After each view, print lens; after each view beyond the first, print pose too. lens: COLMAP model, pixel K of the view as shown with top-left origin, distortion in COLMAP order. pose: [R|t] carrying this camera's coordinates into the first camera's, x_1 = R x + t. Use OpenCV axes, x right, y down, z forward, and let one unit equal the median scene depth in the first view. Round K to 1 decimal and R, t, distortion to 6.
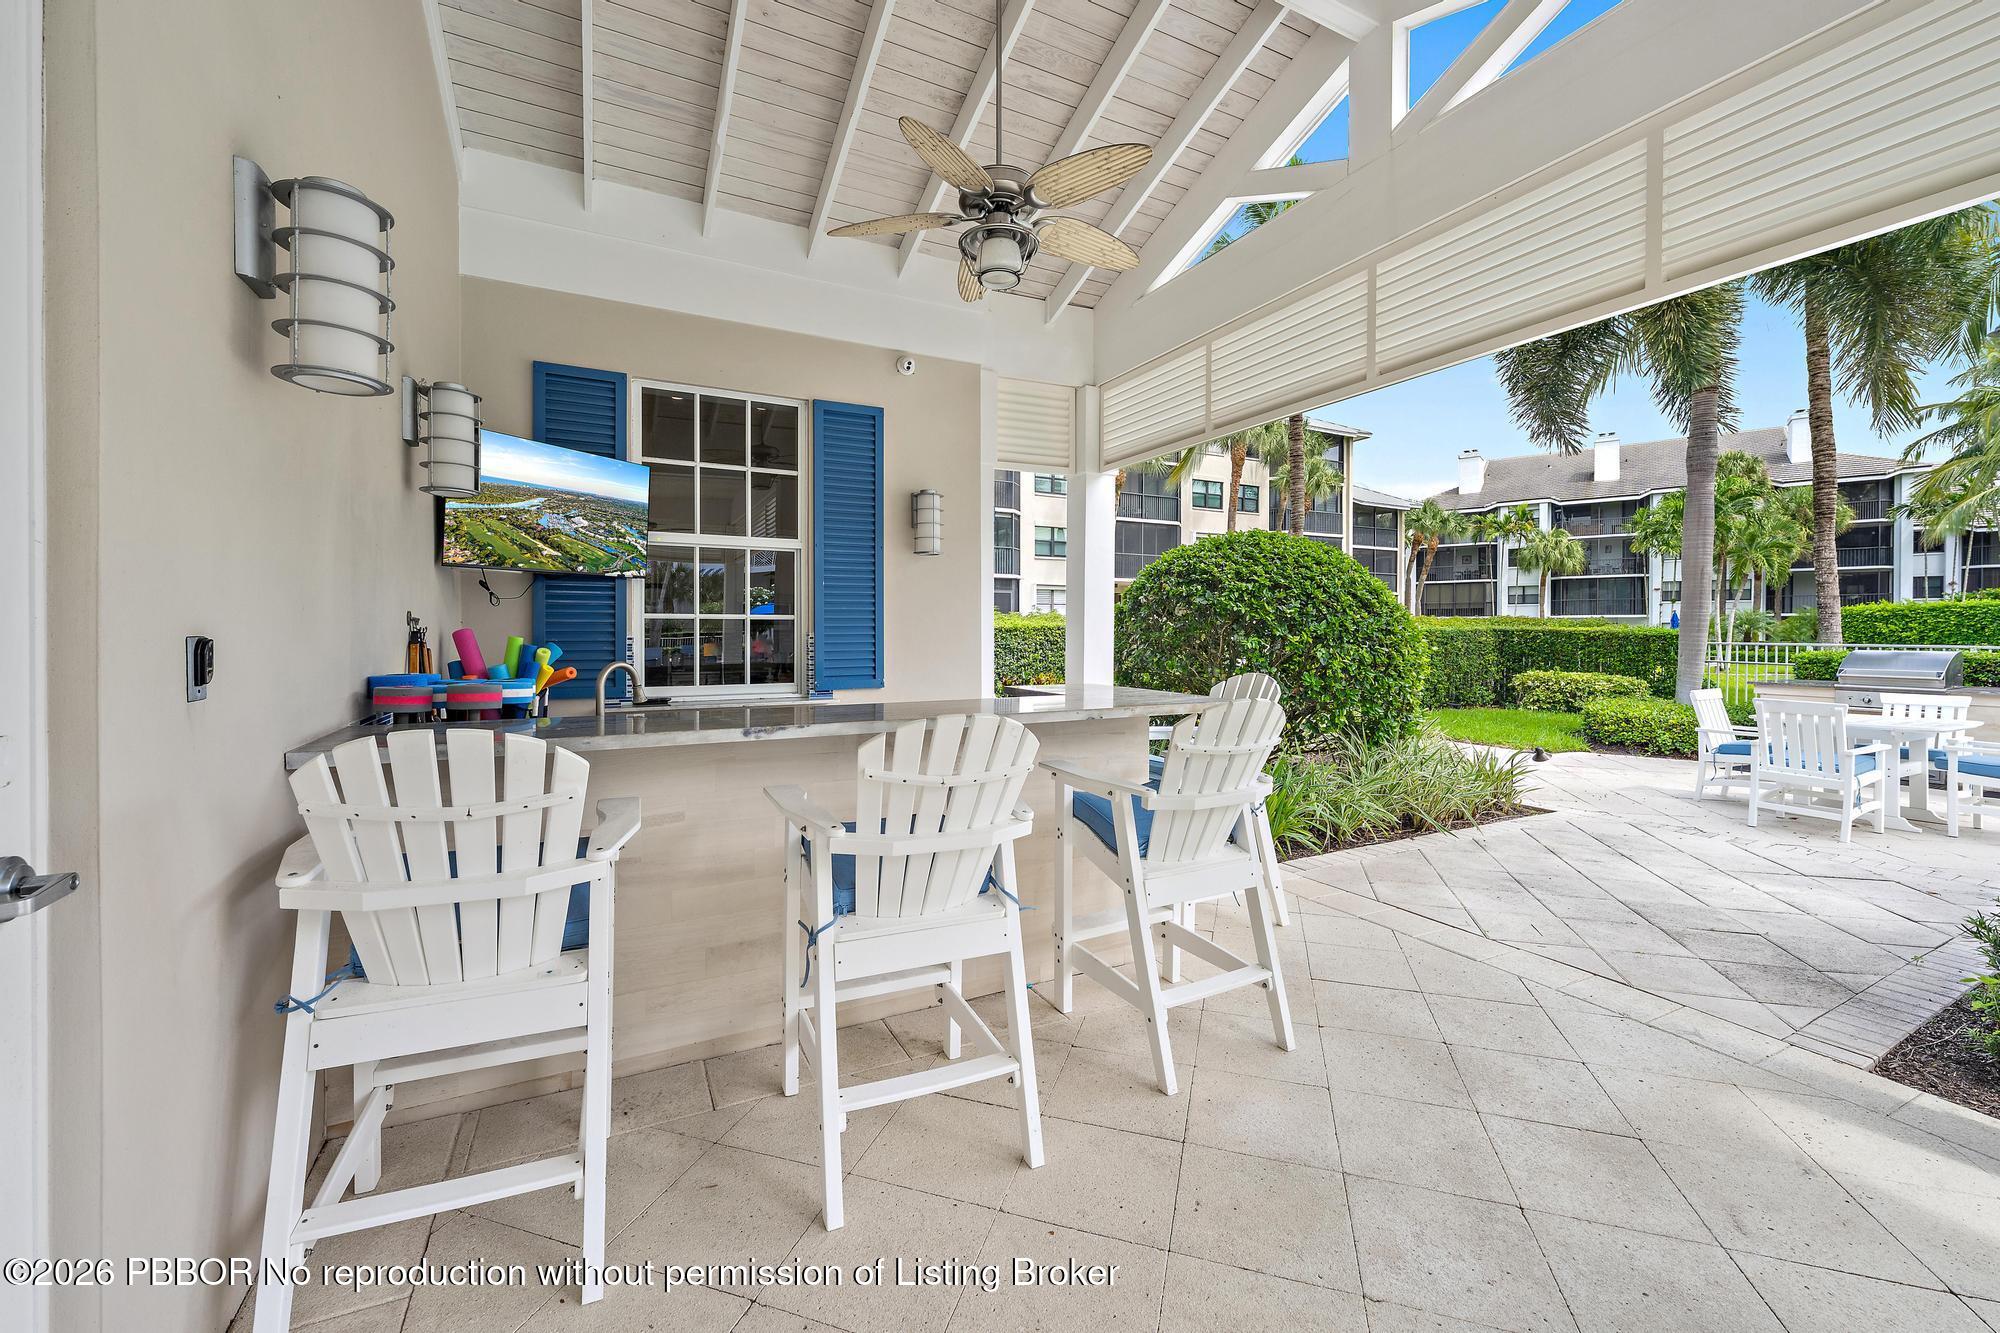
lens RADIAL K [[794.9, 0, 1002.5], [0, 794.9, 634.6], [0, 0, 1]] dist [-0.001157, -0.000134]
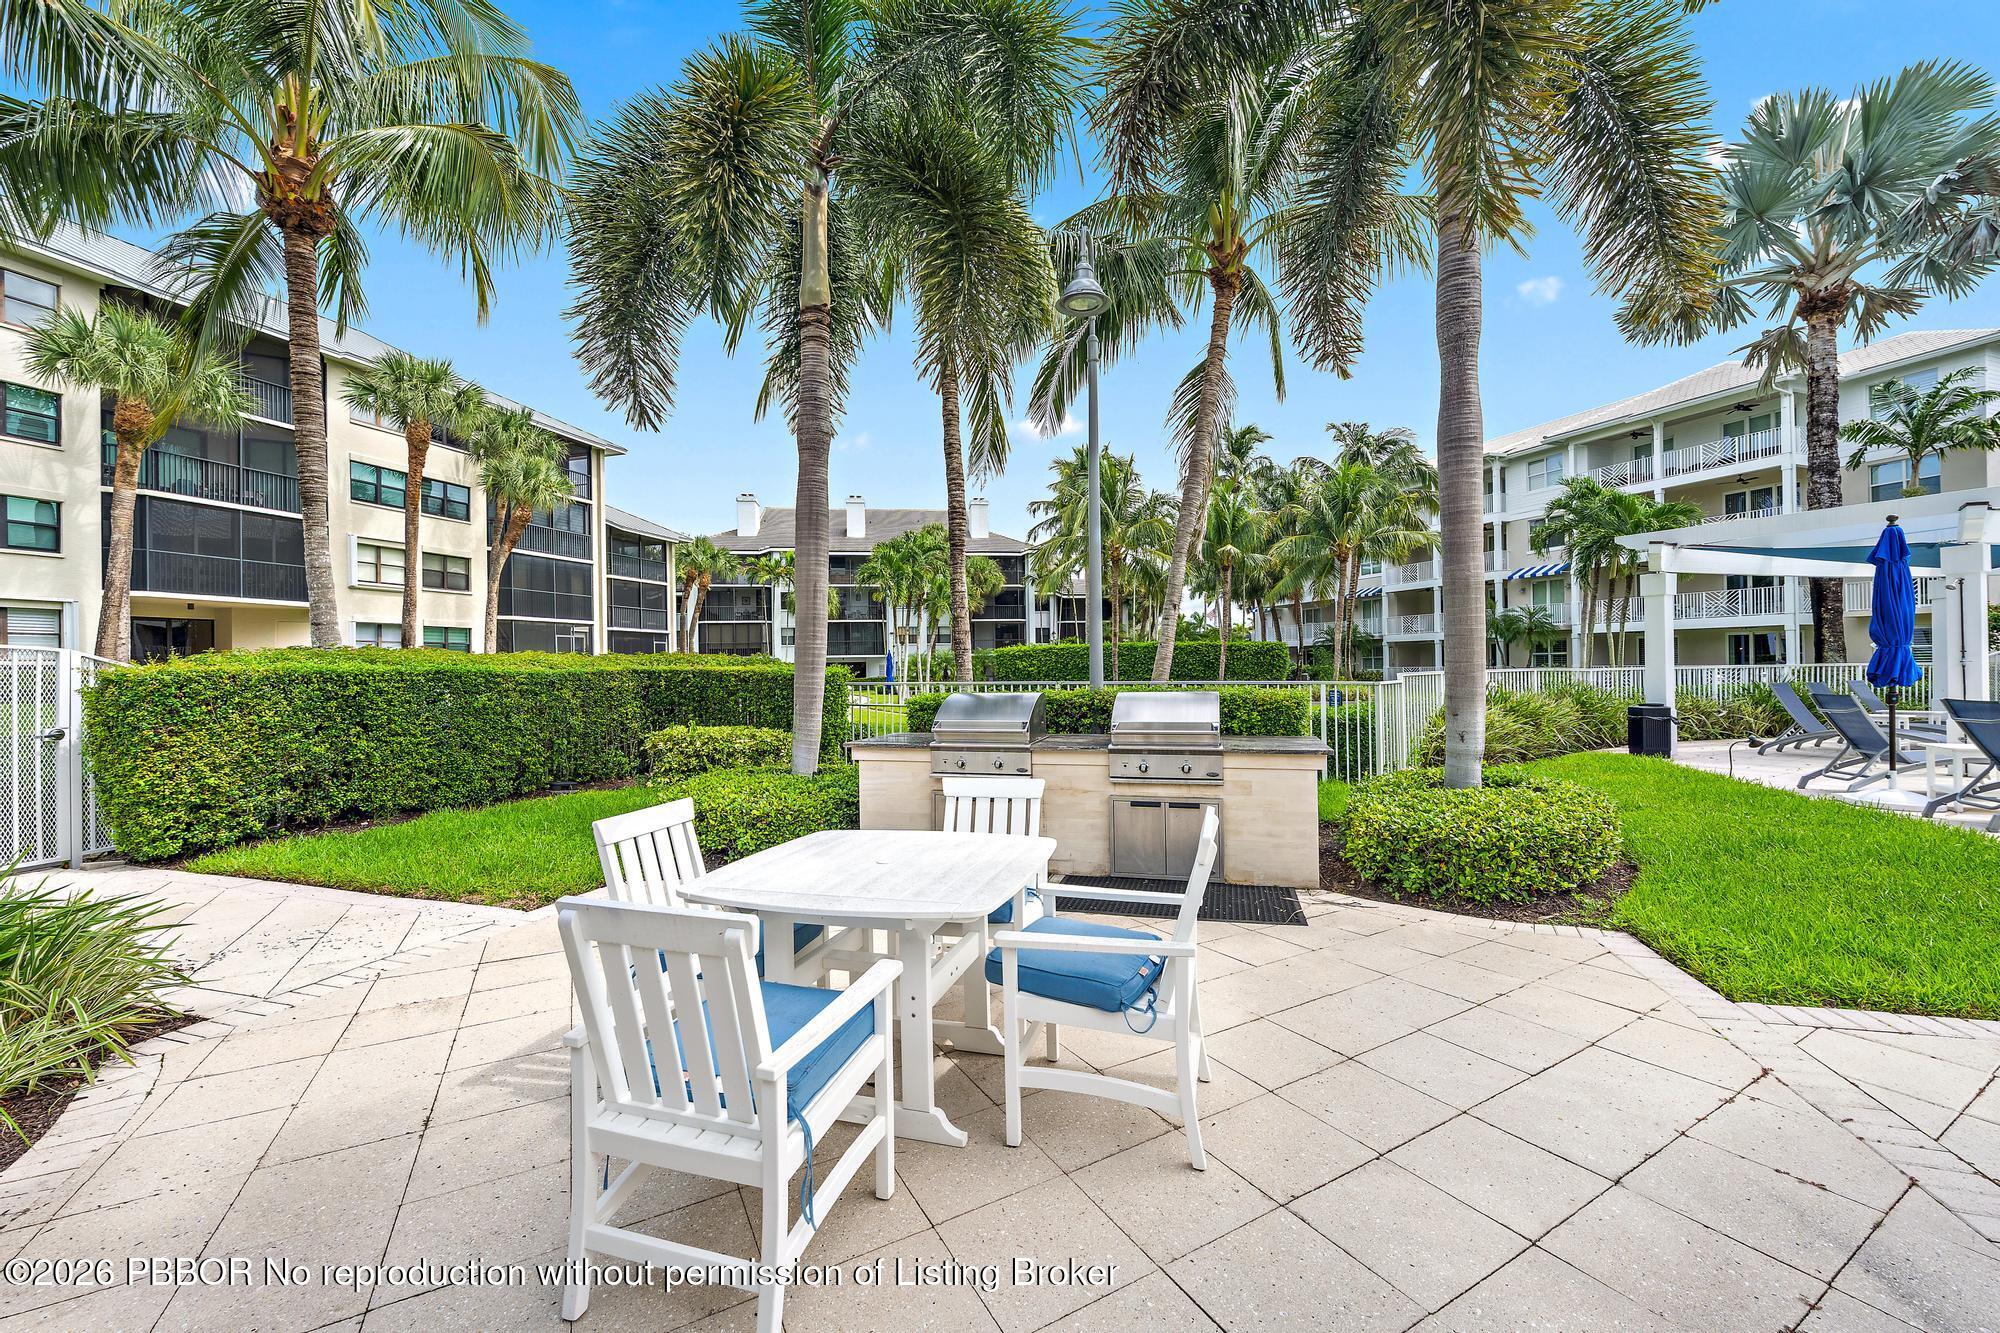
lens RADIAL K [[789.6, 0, 1013.2], [0, 789.6, 661.7], [0, 0, 1]] dist [0.000337, 0.000303]
pose [[0.681557, -0.005590, 0.731743, 0.100016], [0.018600, 0.999780, -0.009686, -0.000285], [-0.731528, 0.020212, 0.681511, 0.079363]]
